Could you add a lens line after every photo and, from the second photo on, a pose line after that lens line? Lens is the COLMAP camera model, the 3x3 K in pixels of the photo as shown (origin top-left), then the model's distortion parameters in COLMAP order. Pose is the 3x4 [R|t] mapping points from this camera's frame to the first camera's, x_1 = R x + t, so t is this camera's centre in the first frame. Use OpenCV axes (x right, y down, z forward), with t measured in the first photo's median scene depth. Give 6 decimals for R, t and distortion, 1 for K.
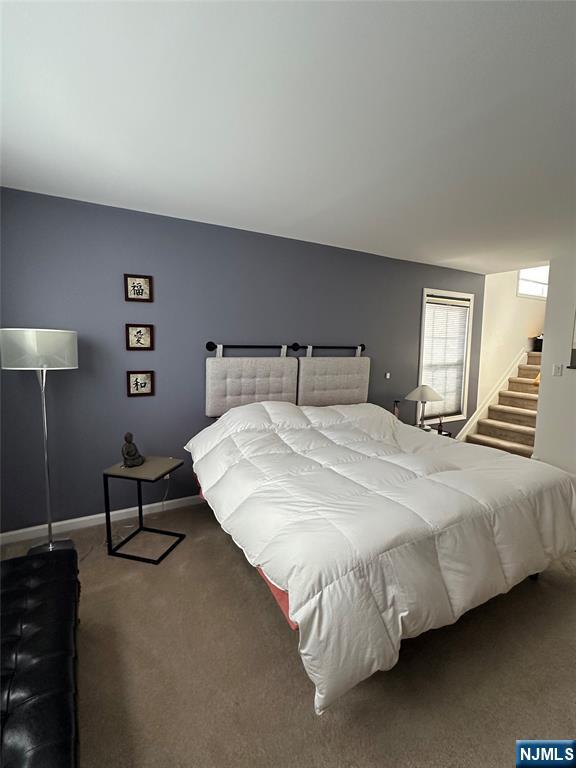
lens RADIAL K [[364.9, 0, 286.2], [0, 364.9, 380.3], [0, 0, 1]] dist [-0.010787, 0.003440]
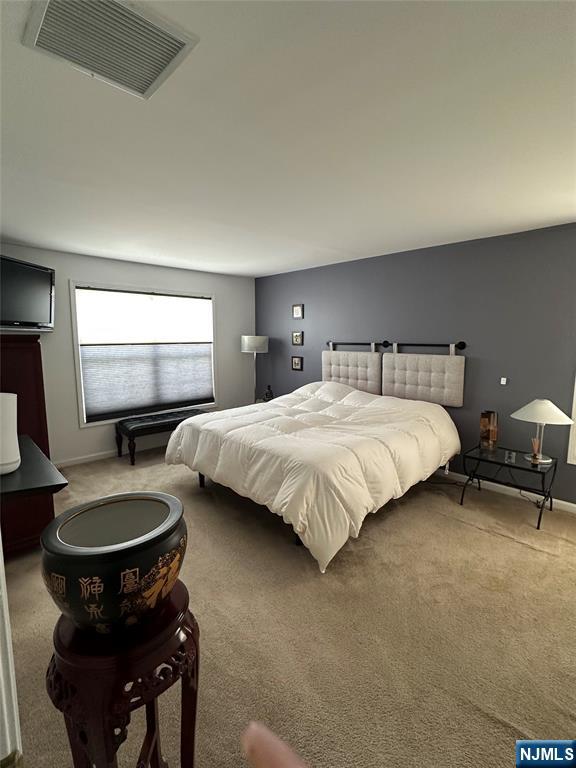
lens RADIAL K [[364.9, 0, 285.5], [0, 364.9, 384.0], [0, 0, 1]] dist [-0.010787, 0.003440]
pose [[0.227958, 0.105583, -0.967929, 1.111428], [-0.101539, 0.991261, 0.084214, -0.030202], [0.968362, 0.079086, 0.236687, 0.418595]]
